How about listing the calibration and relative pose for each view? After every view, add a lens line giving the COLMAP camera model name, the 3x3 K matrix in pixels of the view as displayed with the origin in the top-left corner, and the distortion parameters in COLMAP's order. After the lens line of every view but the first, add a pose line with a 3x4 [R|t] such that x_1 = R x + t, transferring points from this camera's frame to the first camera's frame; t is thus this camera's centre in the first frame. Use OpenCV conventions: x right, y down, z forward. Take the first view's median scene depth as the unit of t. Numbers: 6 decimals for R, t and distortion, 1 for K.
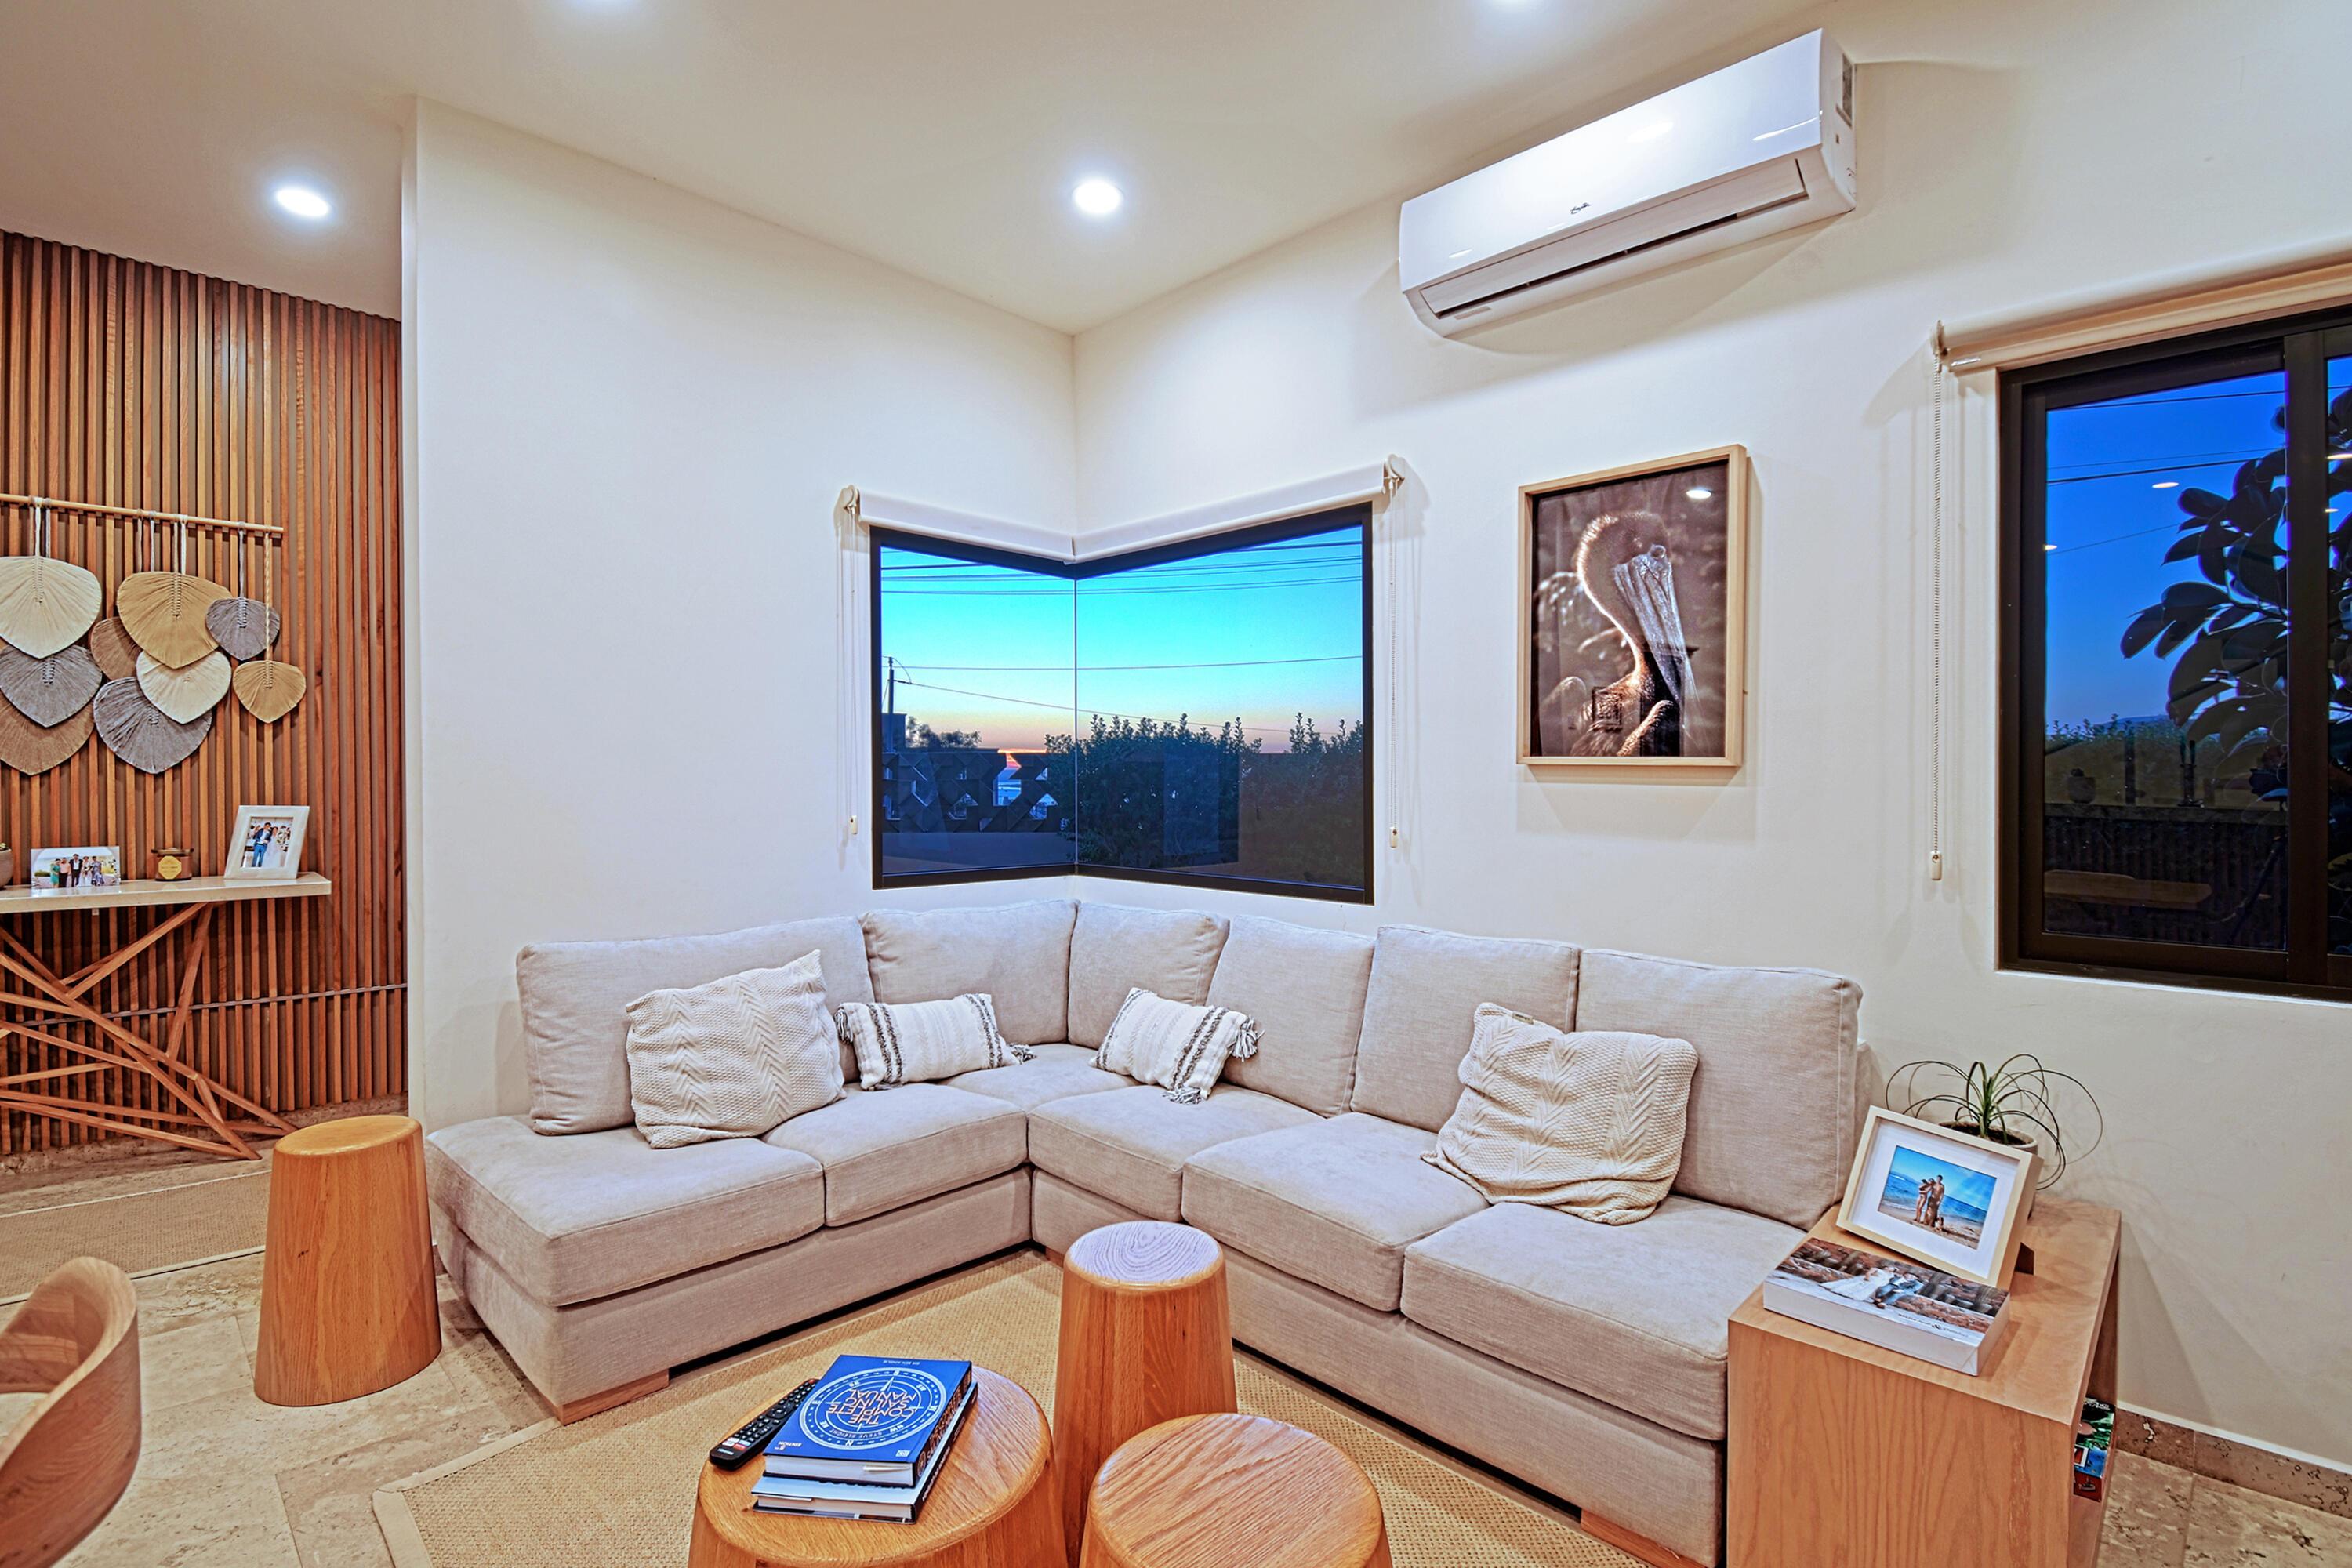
lens RADIAL K [[1084.3, 0, 1190.9], [0, 1084.3, 793.7], [0, 0, 1]] dist [0.010886, -0.016732]
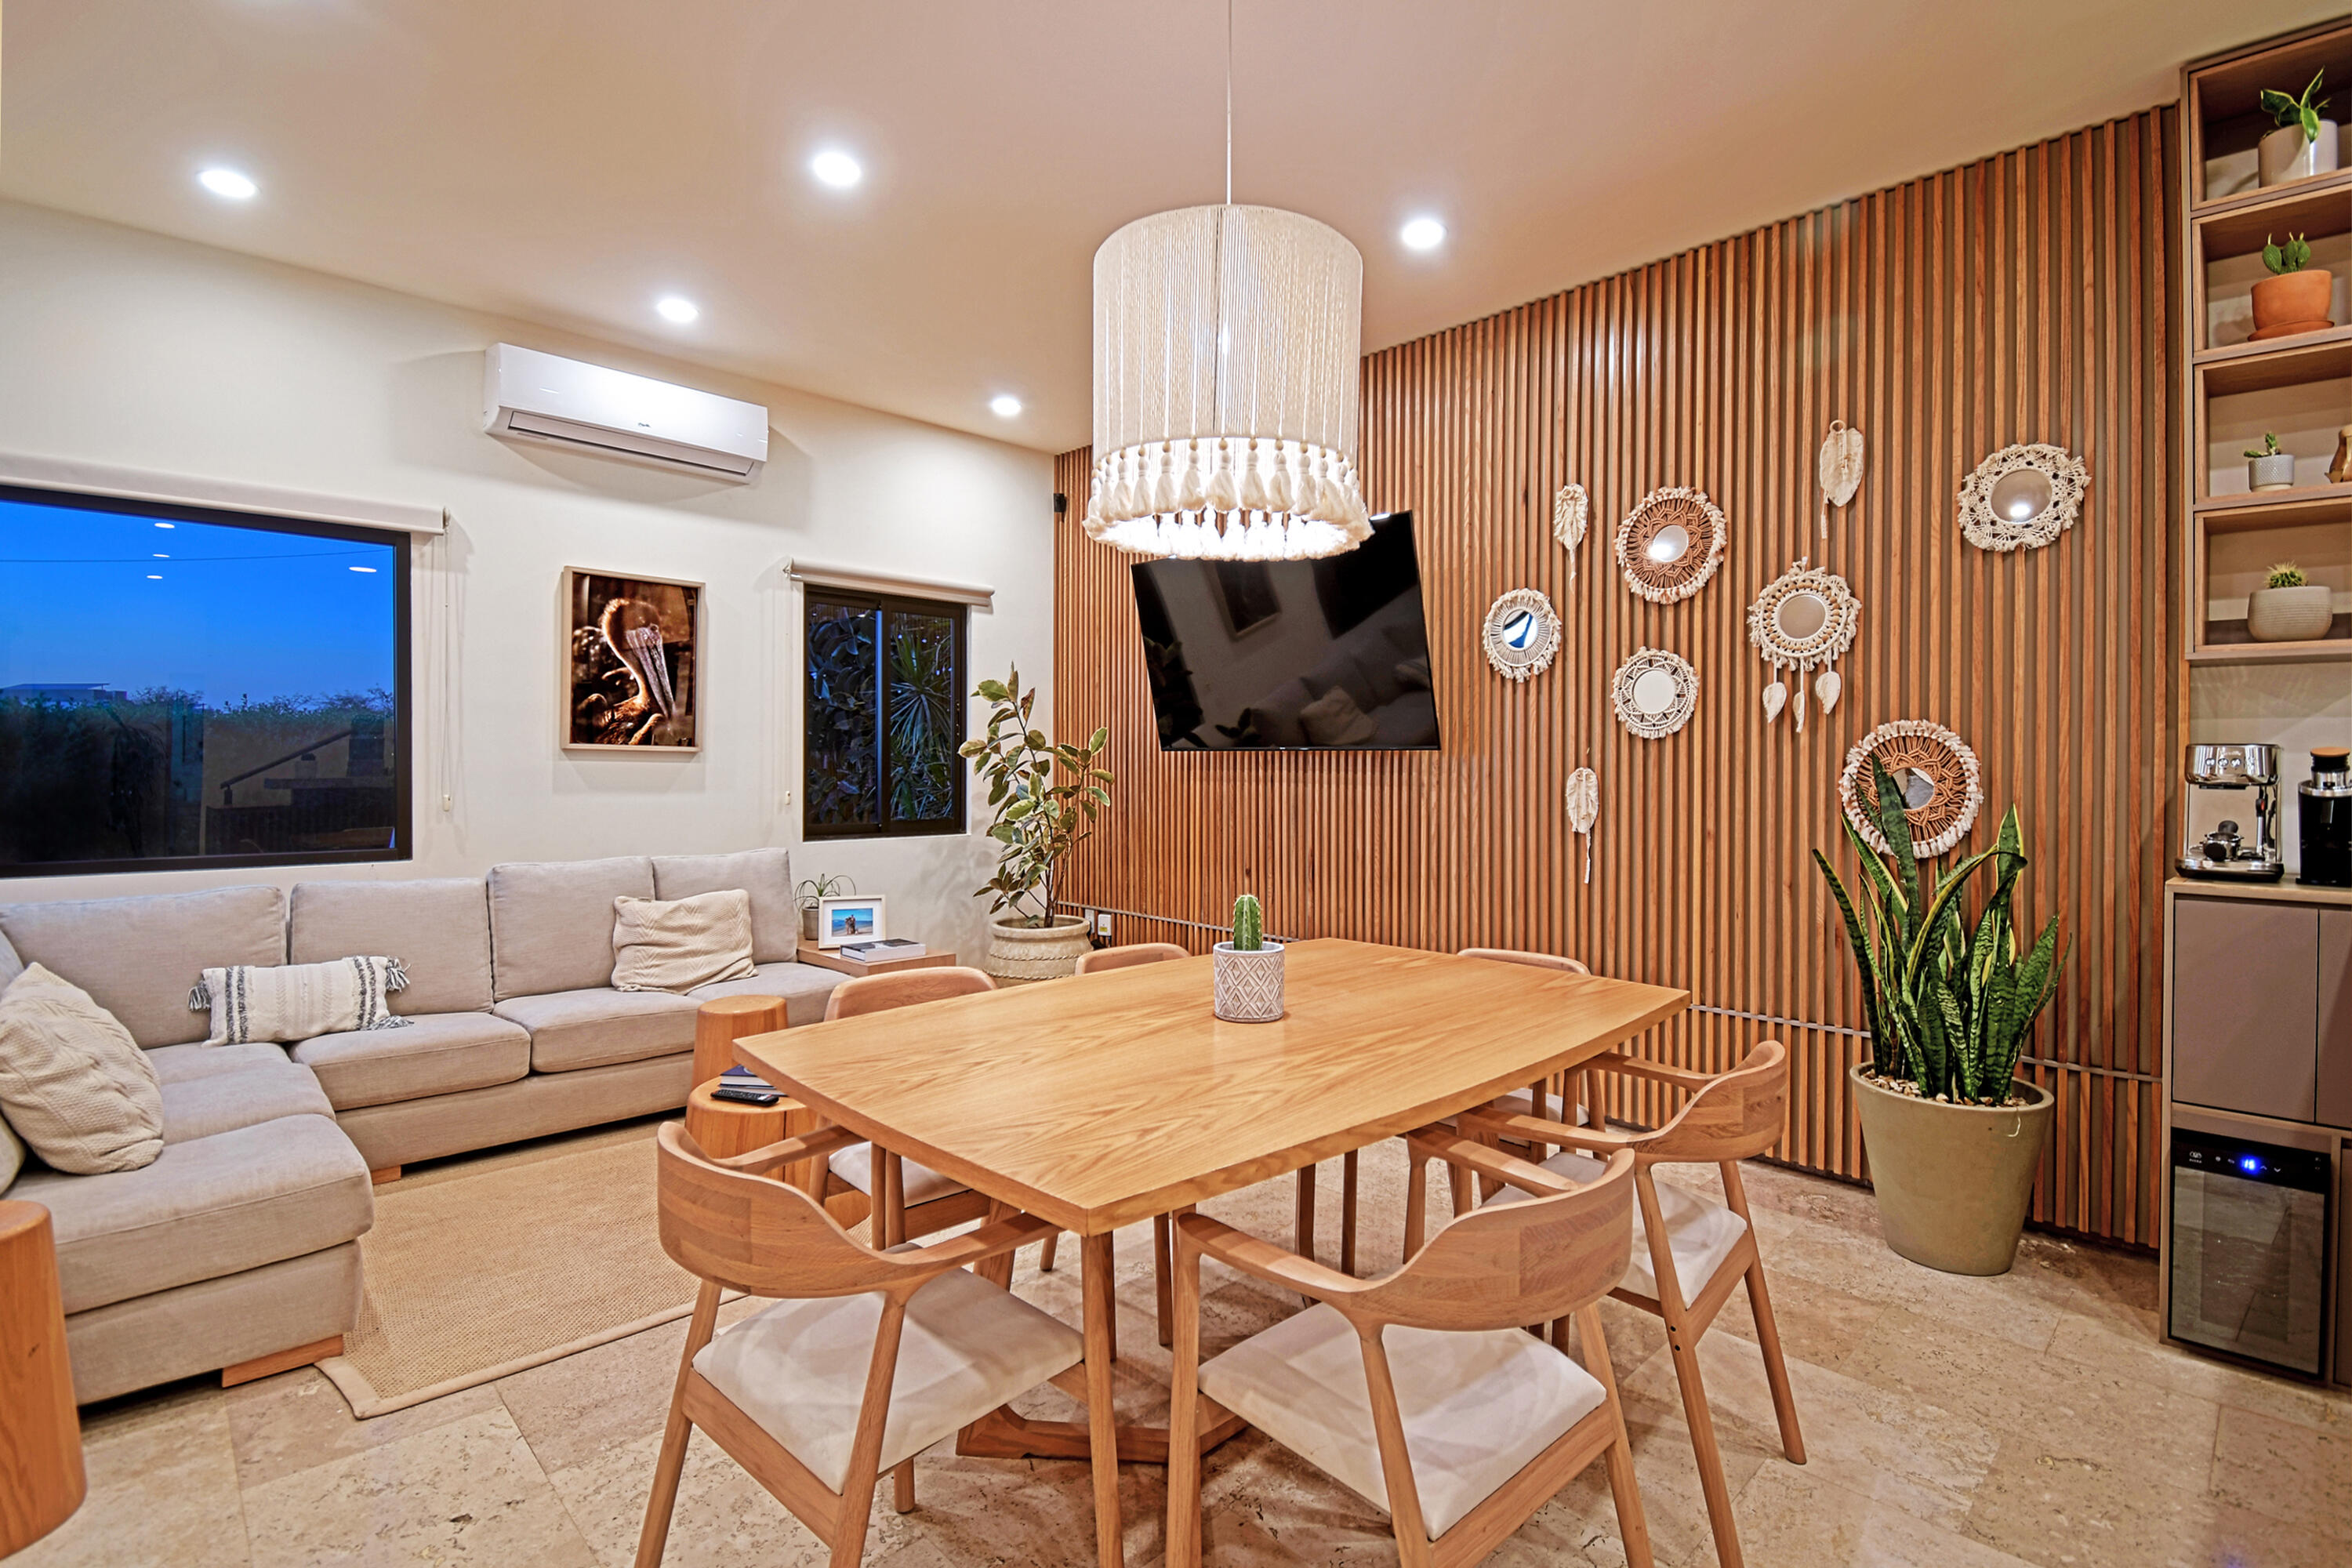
lens RADIAL K [[1084.3, 0, 1190.9], [0, 1084.3, 793.7], [0, 0, 1]] dist [0.010886, -0.016732]
pose [[0.009911, -0.034335, 0.999361, -1.243947], [0.006591, 0.999391, 0.034270, -0.010085], [-0.999929, 0.006247, 0.010131, 0.115611]]
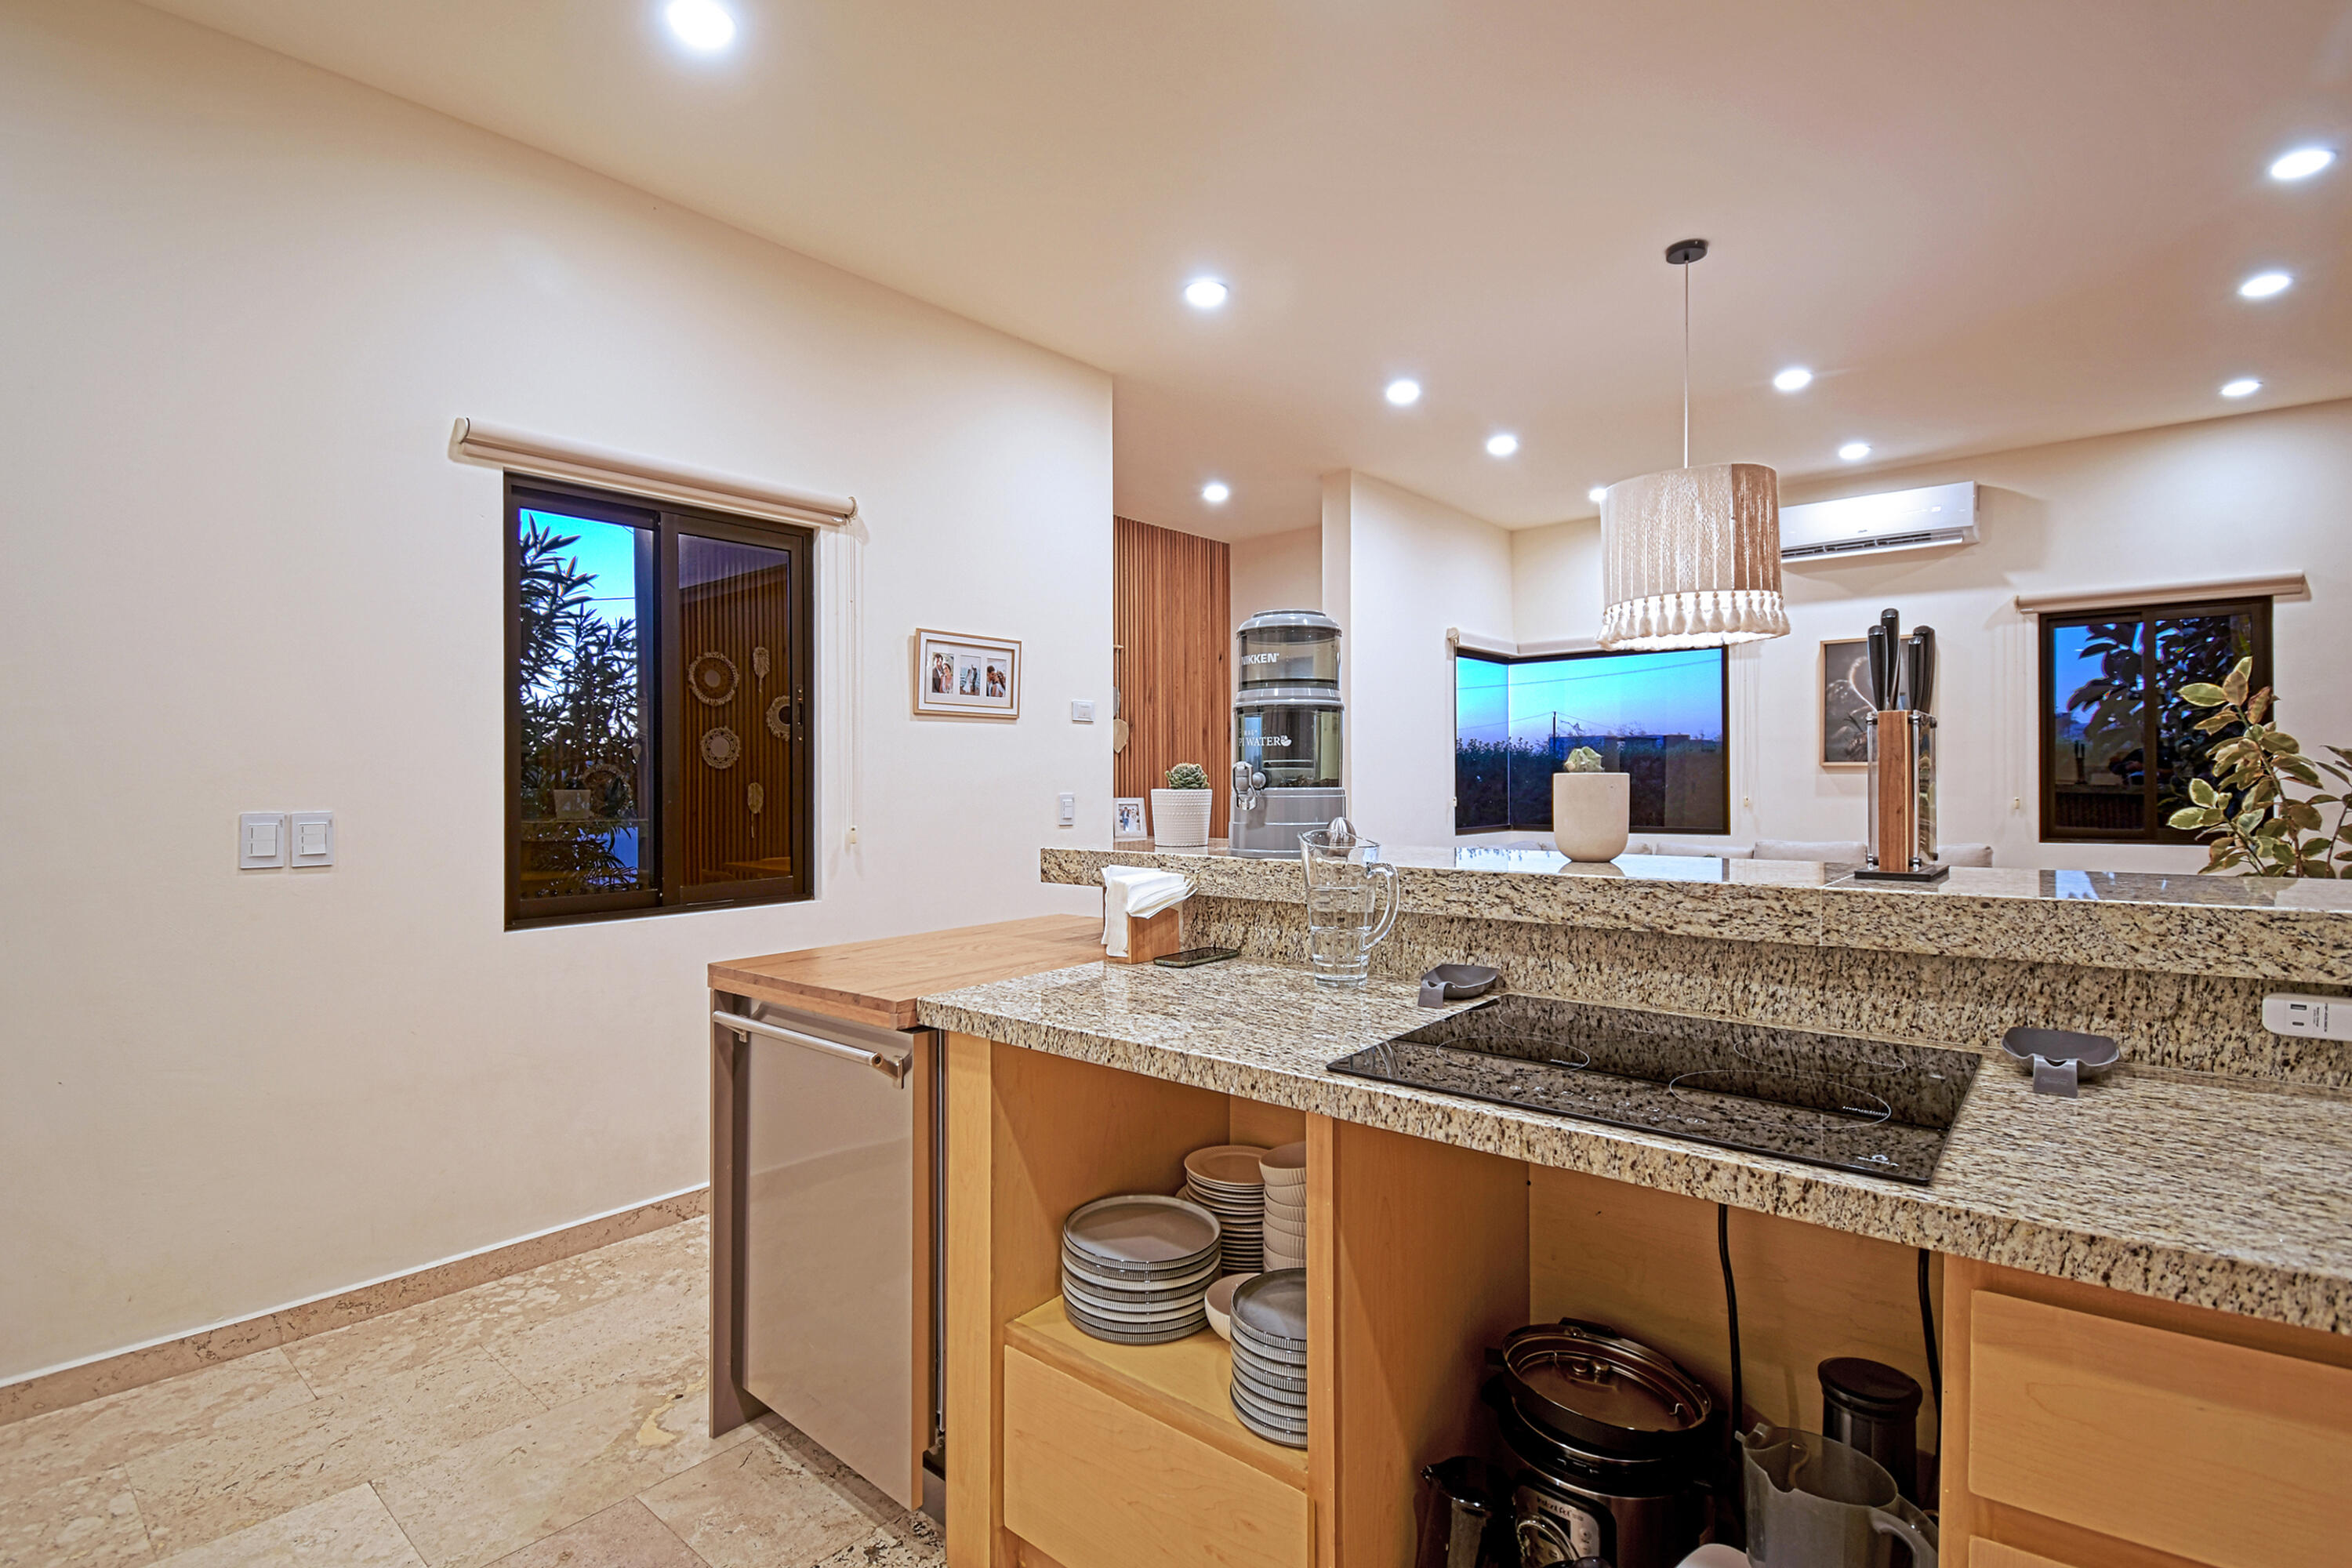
lens RADIAL K [[1084.3, 0, 1190.9], [0, 1084.3, 793.7], [0, 0, 1]] dist [0.010886, -0.016732]
pose [[0.996857, -0.016810, 0.077419, -1.186518], [0.016743, 0.999859, 0.001516, 0.005425], [-0.077434, -0.000215, 0.996997, -1.146763]]
